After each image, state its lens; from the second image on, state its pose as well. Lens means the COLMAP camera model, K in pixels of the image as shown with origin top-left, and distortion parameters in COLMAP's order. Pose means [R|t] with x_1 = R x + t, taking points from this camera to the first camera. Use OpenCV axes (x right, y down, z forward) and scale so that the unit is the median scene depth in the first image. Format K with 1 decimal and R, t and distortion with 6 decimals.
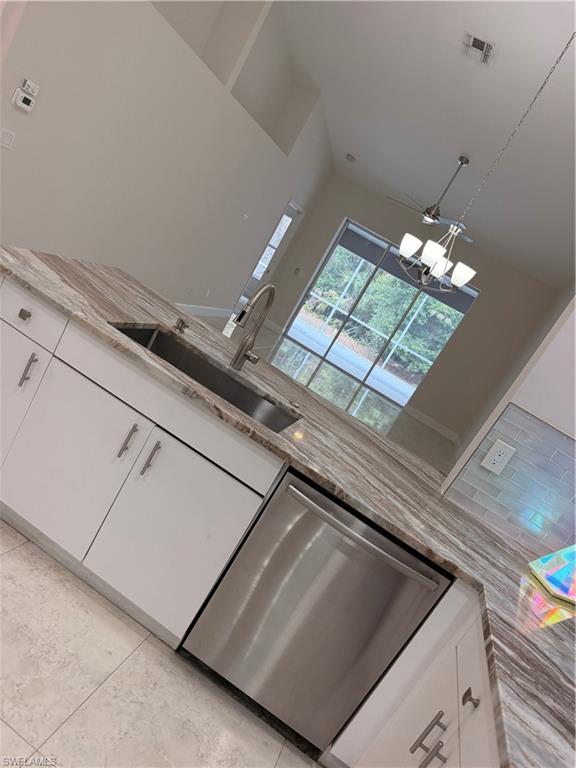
lens RADIAL K [[535.1, 0, 288.0], [0, 535.1, 384.0], [0, 0, 1]] dist [0.061384, -0.066343]
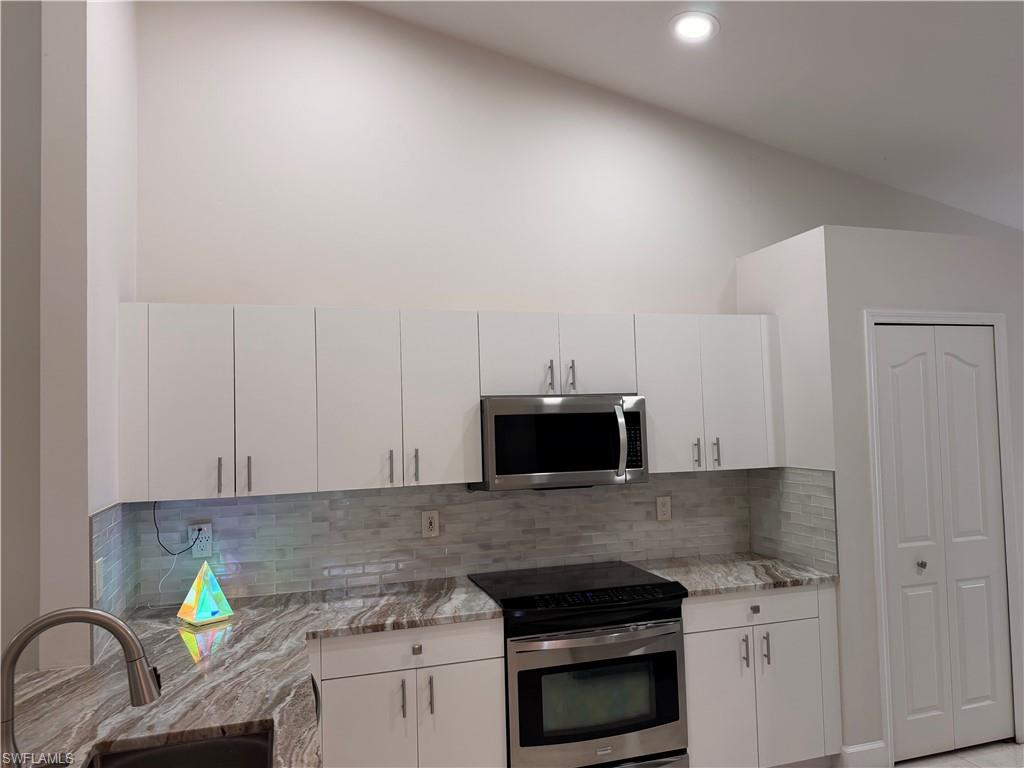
lens RADIAL K [[713.5, 0, 512.0], [0, 713.5, 384.0], [0, 0, 1]] dist [0.061384, -0.066343]
pose [[-0.510100, -0.438643, 0.739858, -0.589194], [-0.043727, 0.872298, 0.487015, -0.657098], [-0.859003, 0.216075, -0.464140, 0.881706]]
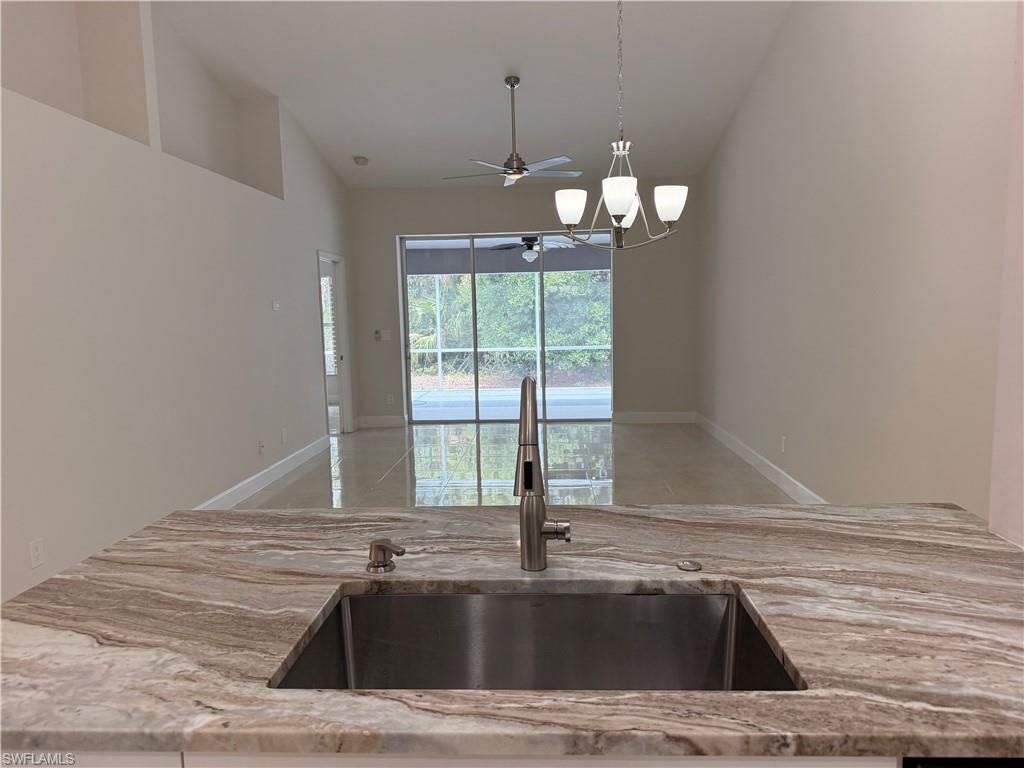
lens RADIAL K [[713.5, 0, 512.0], [0, 713.5, 384.0], [0, 0, 1]] dist [0.061384, -0.066343]
pose [[0.828946, -0.532225, 0.172001, -0.144309], [0.544758, 0.837963, -0.032501, -0.164664], [-0.126833, 0.120640, 0.984560, 0.385626]]
